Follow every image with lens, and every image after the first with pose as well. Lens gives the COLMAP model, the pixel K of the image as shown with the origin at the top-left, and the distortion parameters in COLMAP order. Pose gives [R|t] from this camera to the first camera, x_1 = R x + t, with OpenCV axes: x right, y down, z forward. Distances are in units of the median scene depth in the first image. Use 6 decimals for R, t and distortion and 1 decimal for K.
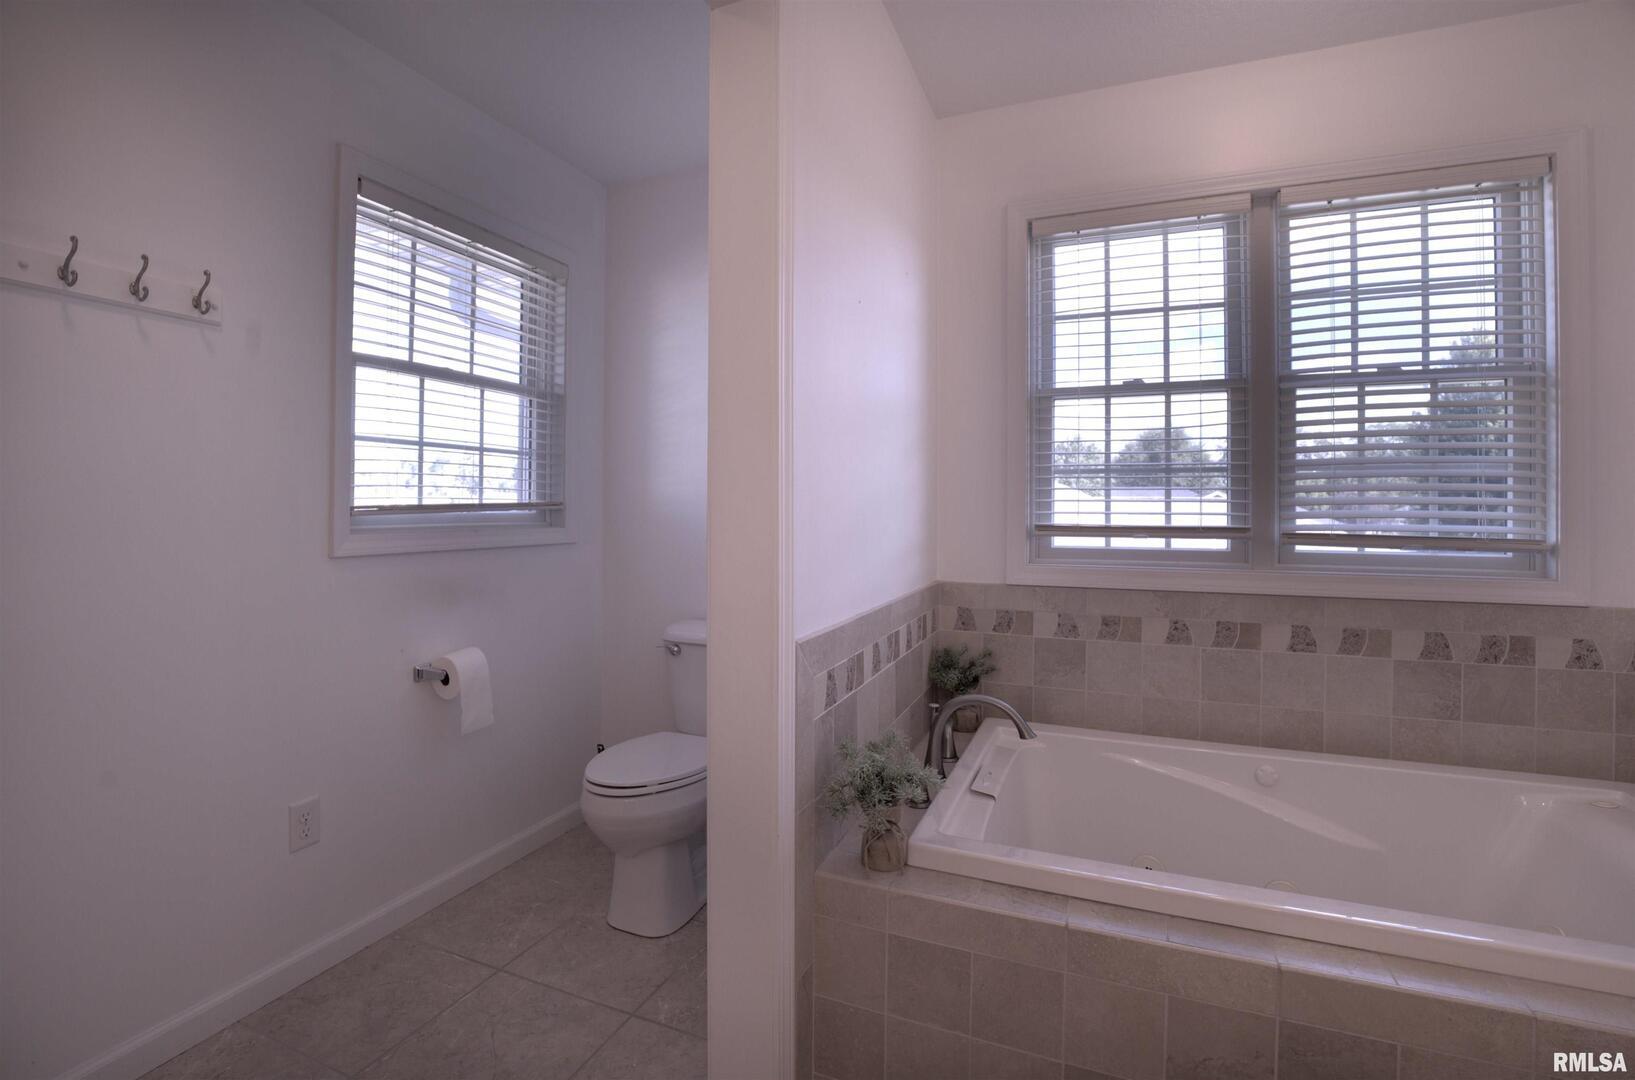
lens RADIAL K [[791.1, 0, 817.5], [0, 791.1, 540.0], [0, 0, 1]] dist [-0.054895, 0.000529]
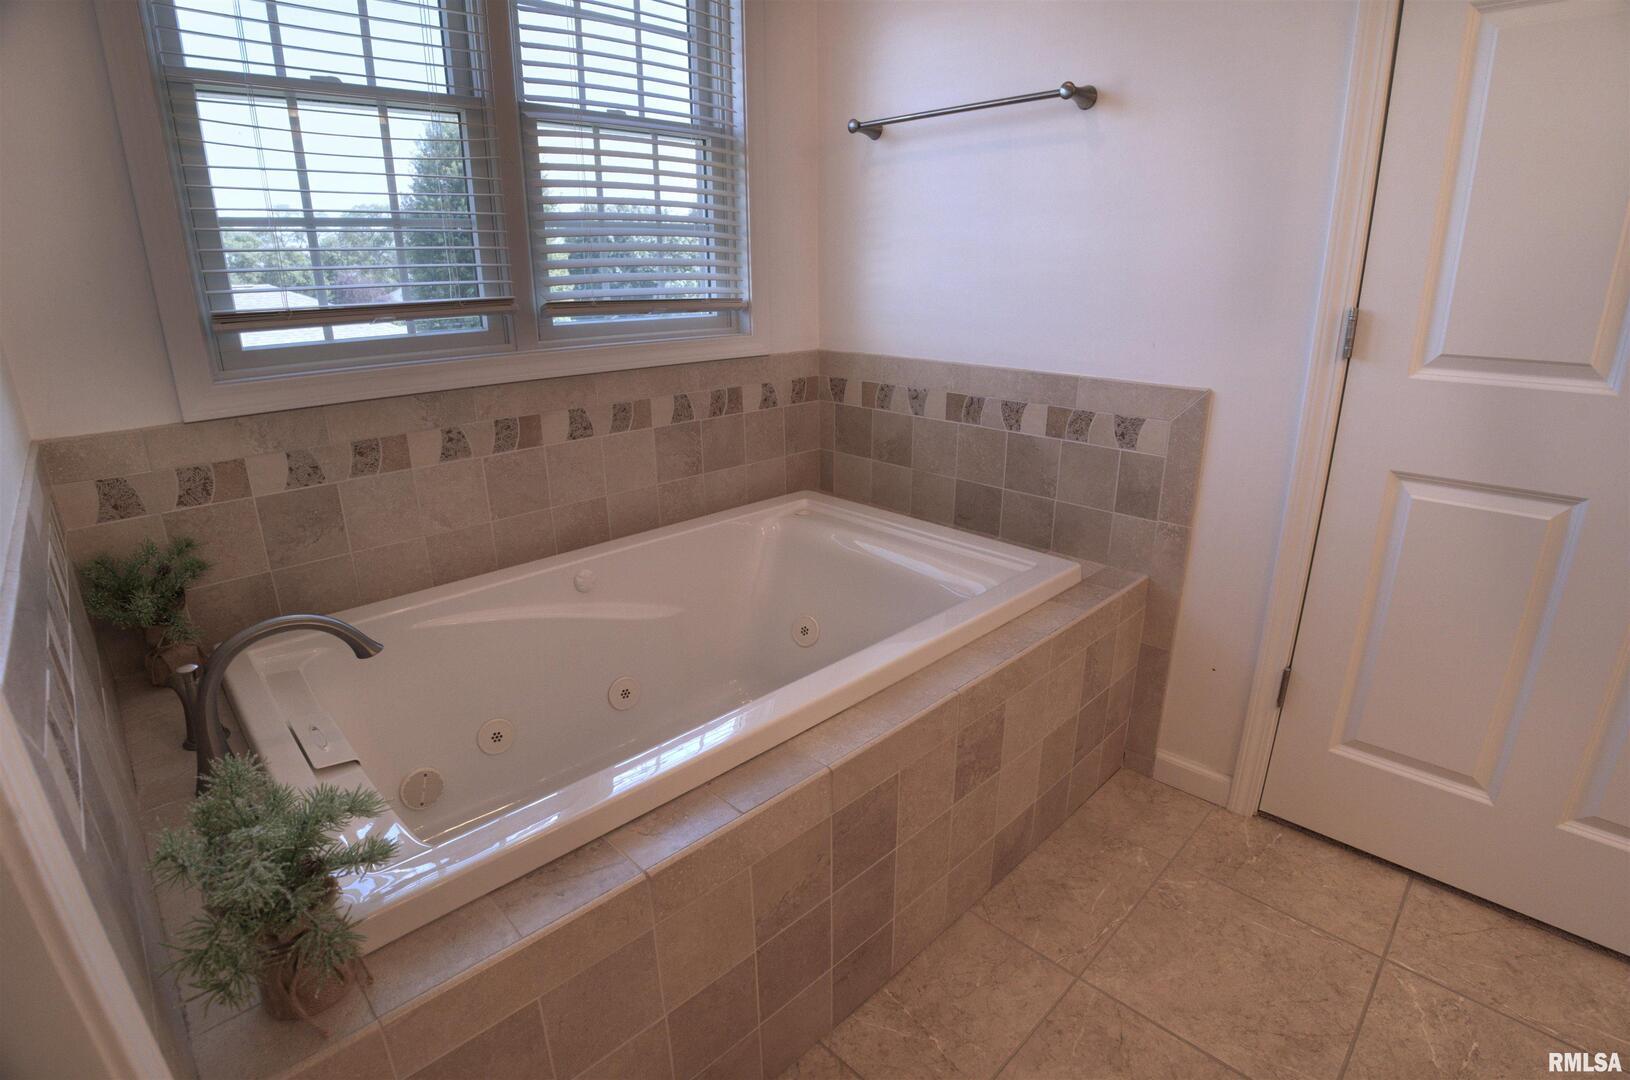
lens RADIAL K [[788.6, 0, 815.0], [0, 788.6, 540.0], [0, 0, 1]] dist [-0.064736, 0.000460]
pose [[0.382096, -0.303823, 0.872751, -0.104225], [0.045965, 0.949490, 0.310414, -0.013806], [-0.922979, -0.078492, 0.376761, 0.395534]]
